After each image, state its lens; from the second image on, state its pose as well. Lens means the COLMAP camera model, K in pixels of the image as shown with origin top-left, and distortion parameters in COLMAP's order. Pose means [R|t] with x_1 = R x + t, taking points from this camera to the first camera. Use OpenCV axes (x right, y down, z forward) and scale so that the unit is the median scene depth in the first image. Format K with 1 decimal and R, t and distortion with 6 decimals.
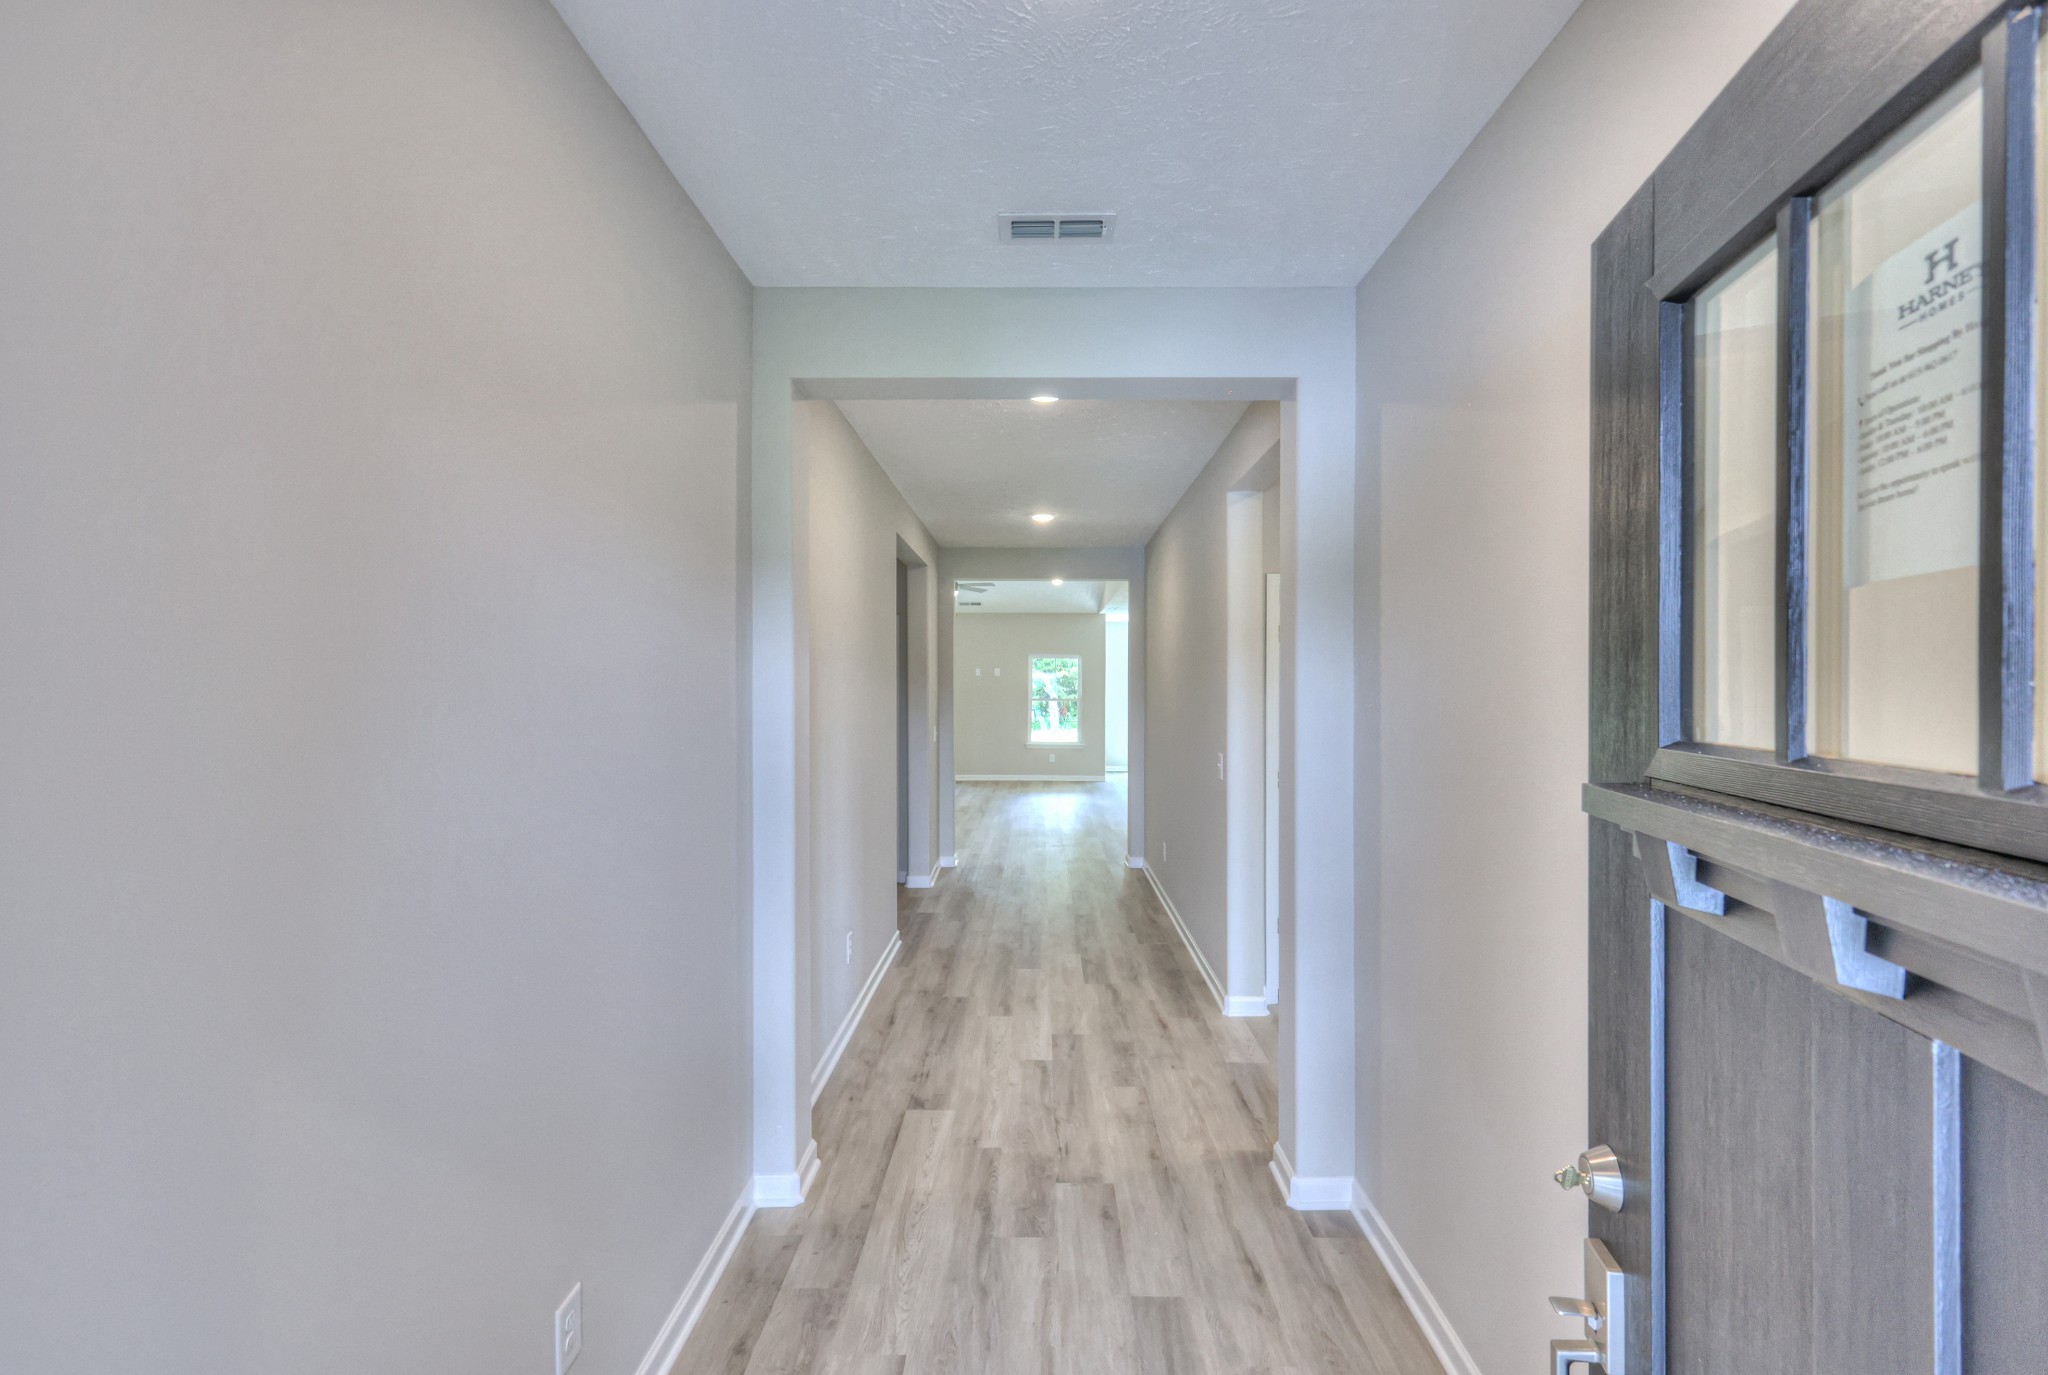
lens RADIAL K [[924.0, 0, 1024.0], [0, 924.0, 687.5], [0, 0, 1]] dist [0.000611, -0.000085]
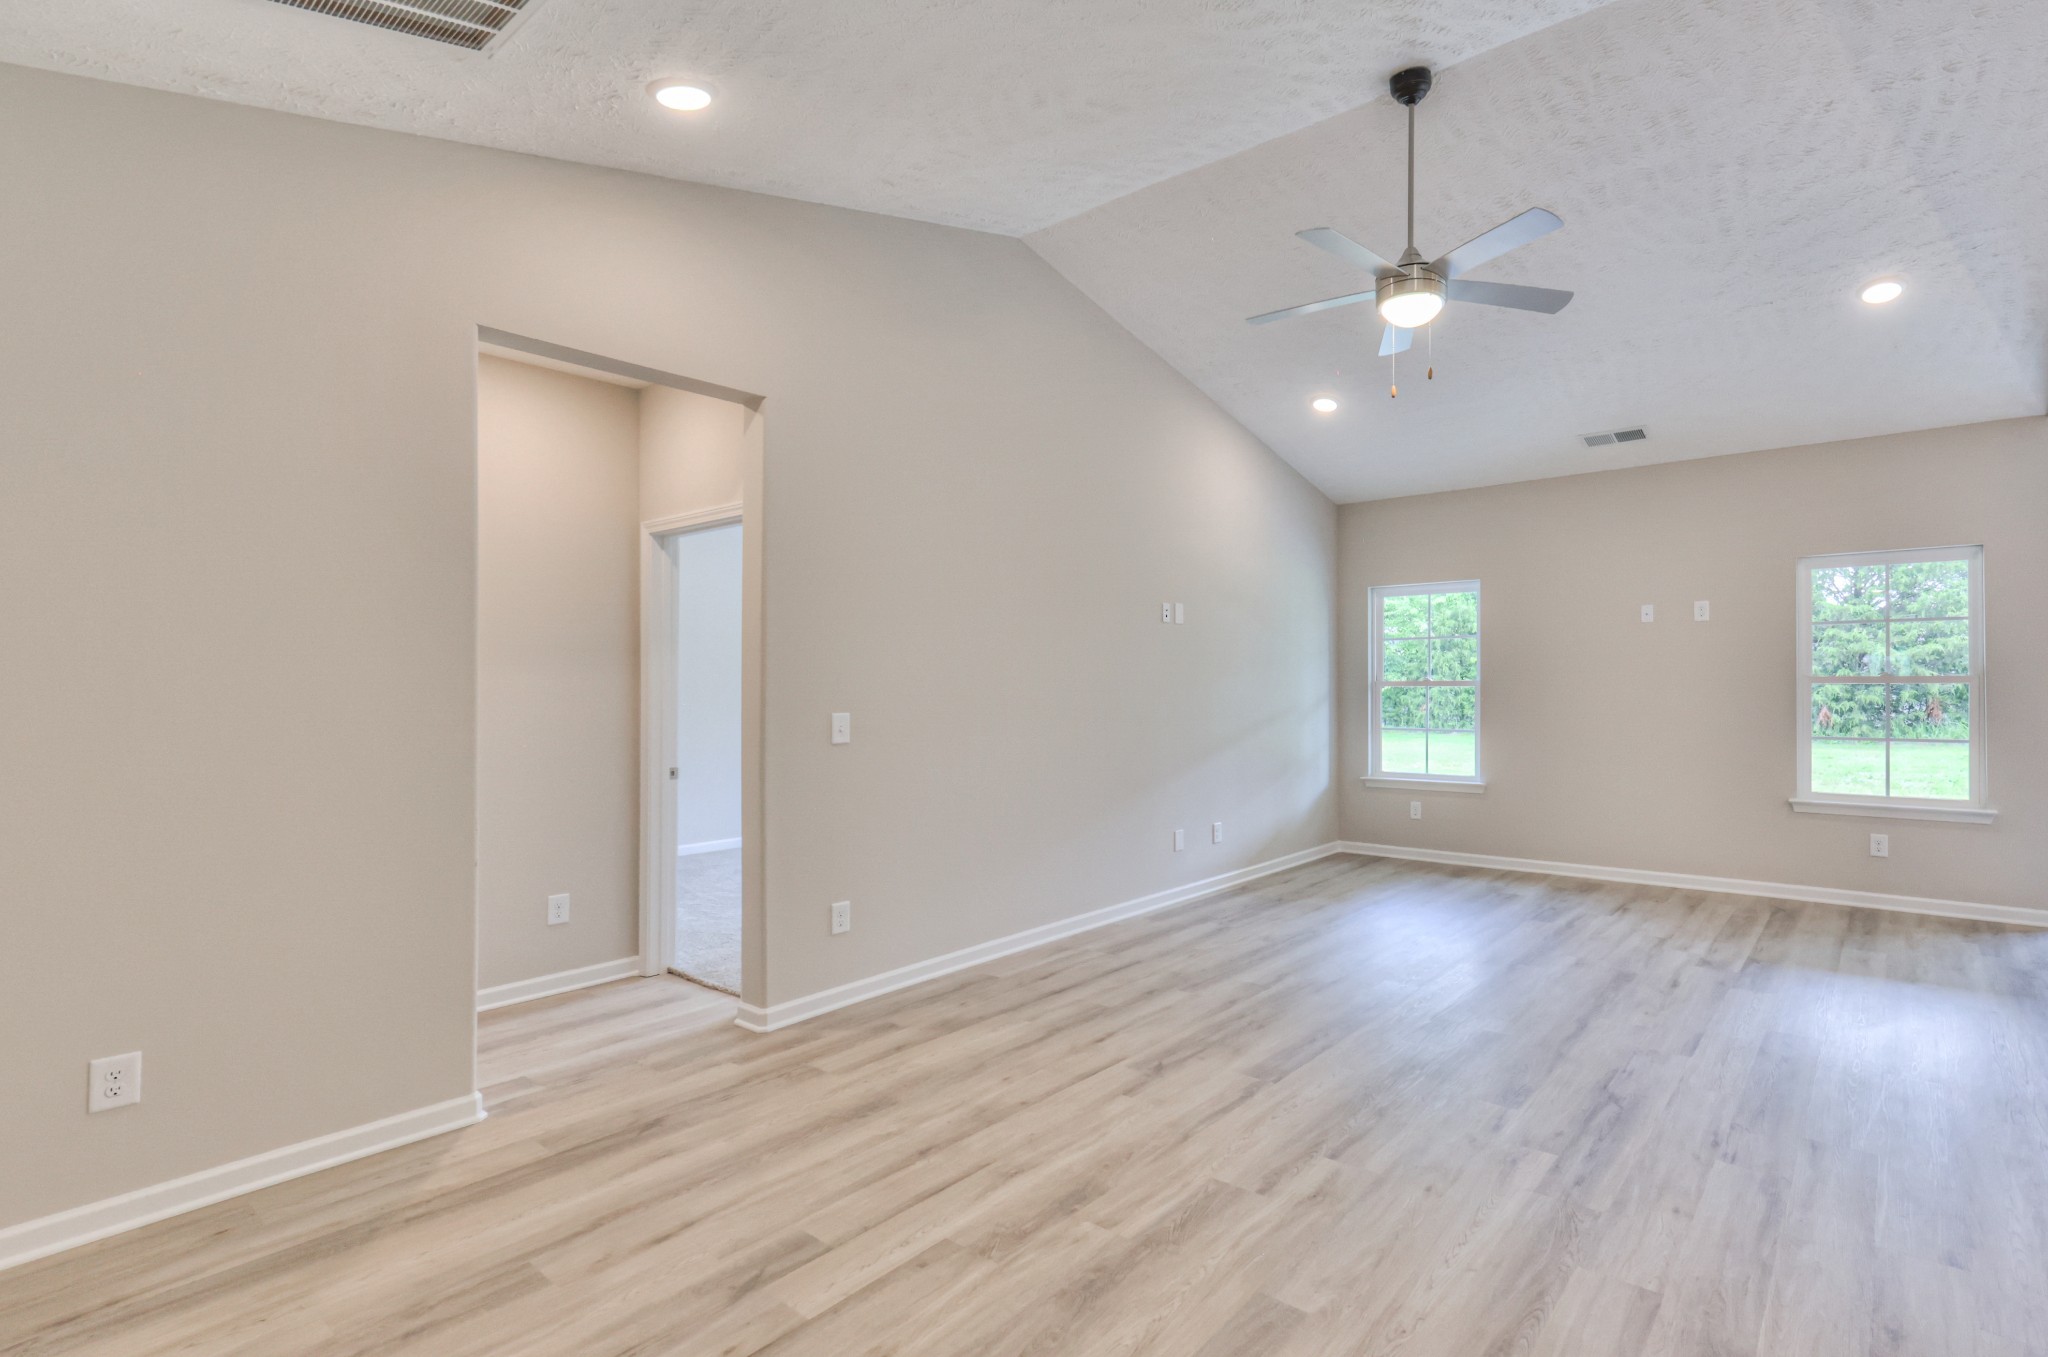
lens RADIAL K [[958.3, 0, 1201.1], [0, 958.3, 674.4], [0, 0, 1]] dist [0.001814, 0.000056]
pose [[0.818373, -0.009982, -0.574601, 0.029760], [0.004937, 0.999934, -0.010339, 0.013188], [0.574667, 0.005625, 0.818368, 0.551476]]
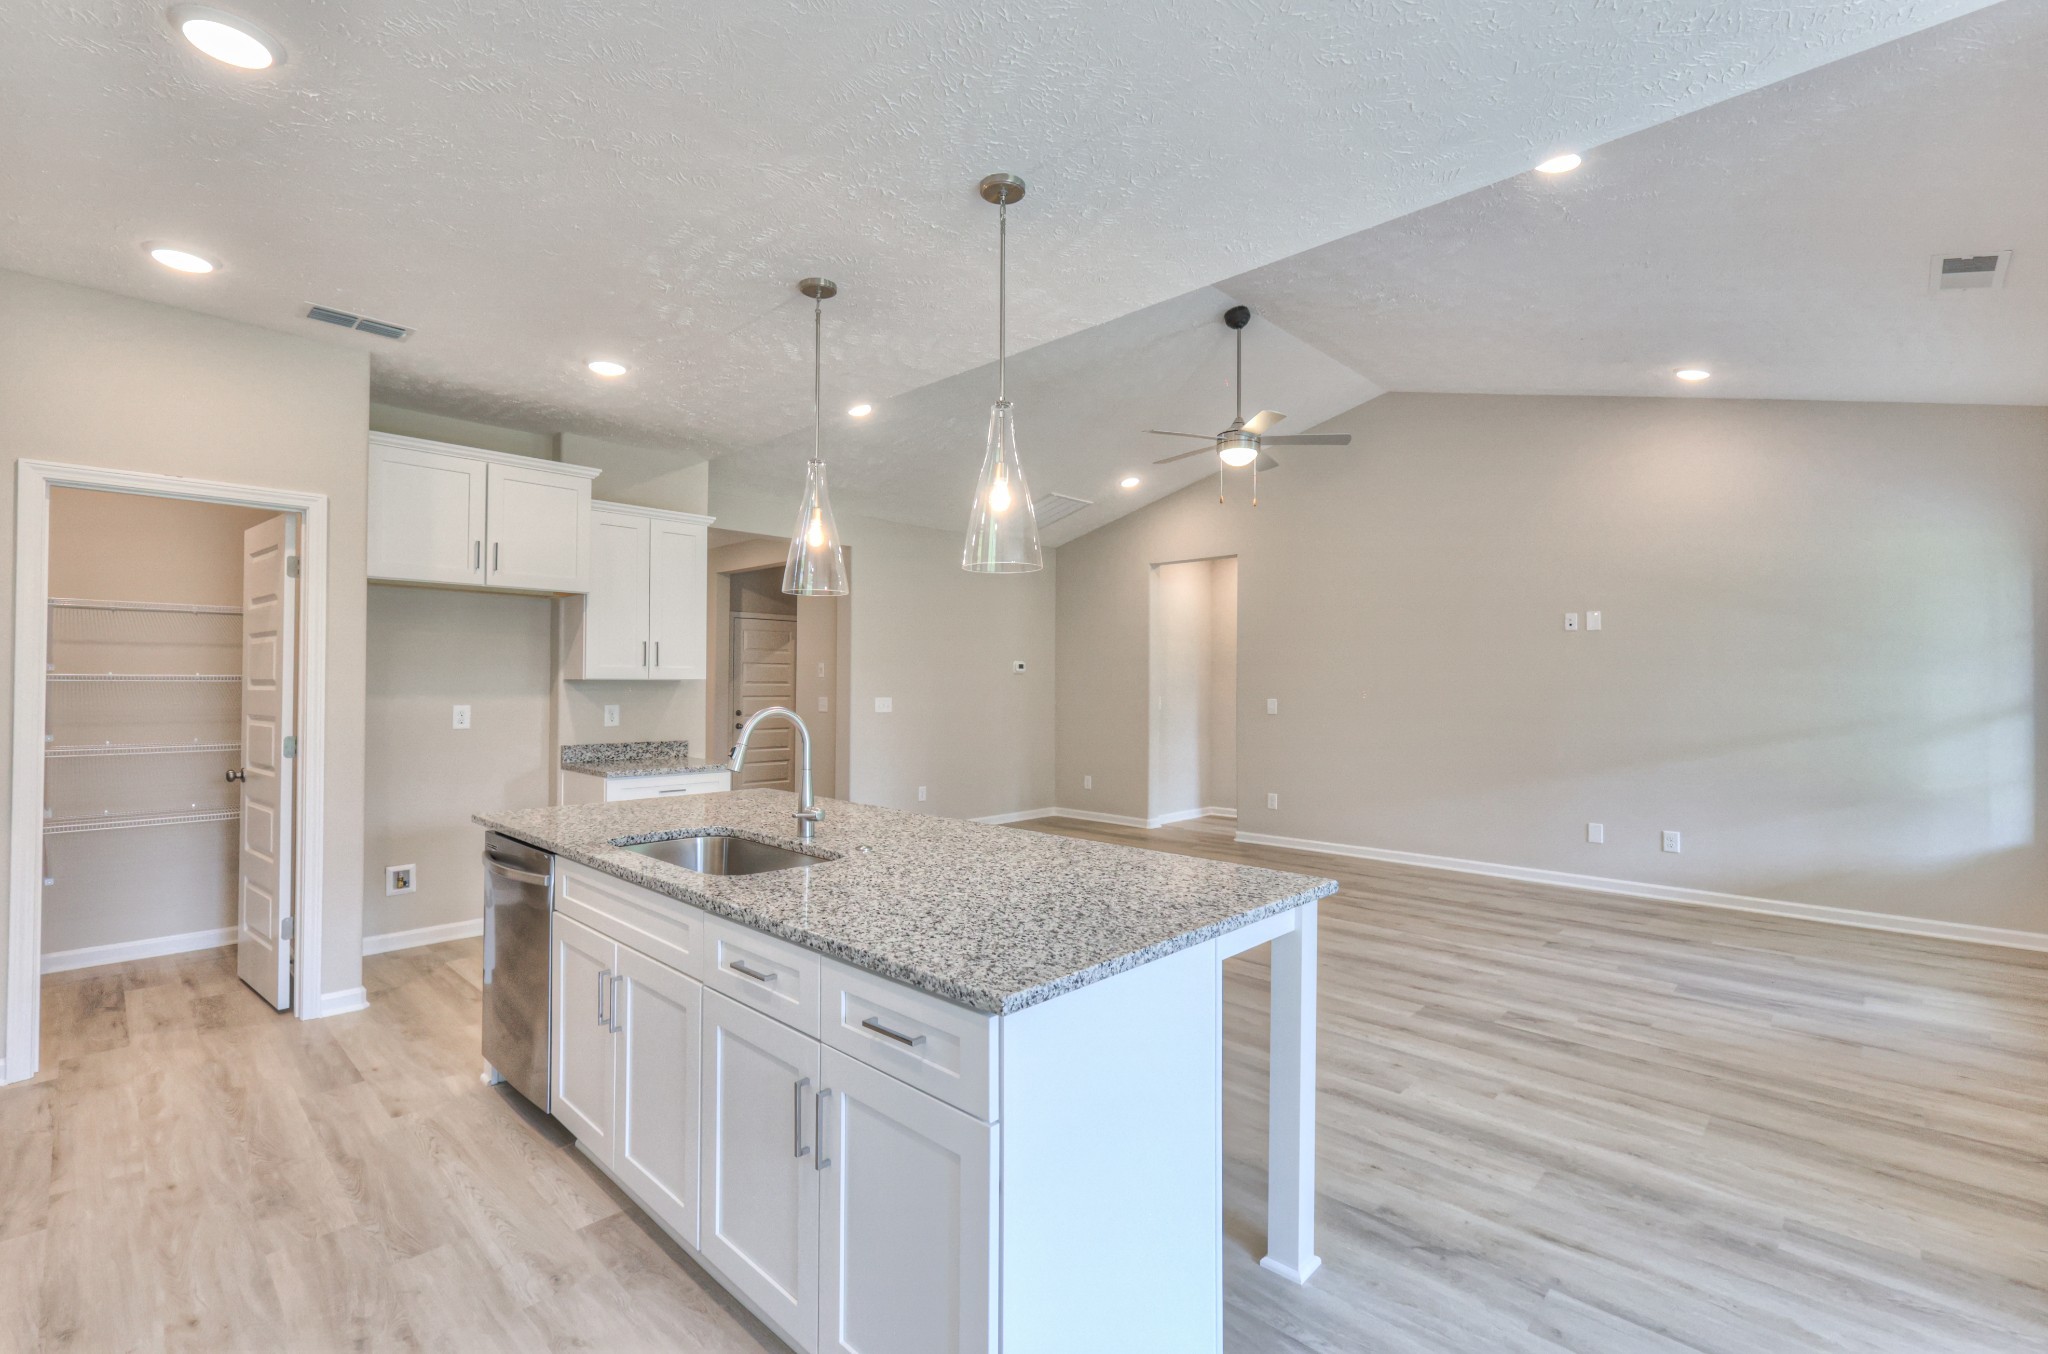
lens RADIAL K [[917.1, 0, 1015.4], [0, 917.1, 670.5], [0, 0, 1]] dist [-0.005023, -0.000531]
pose [[-0.687081, -0.011690, -0.726487, 0.257359], [-0.006312, 0.999929, -0.010121, 0.011494], [0.726554, -0.002368, -0.687106, 0.953314]]
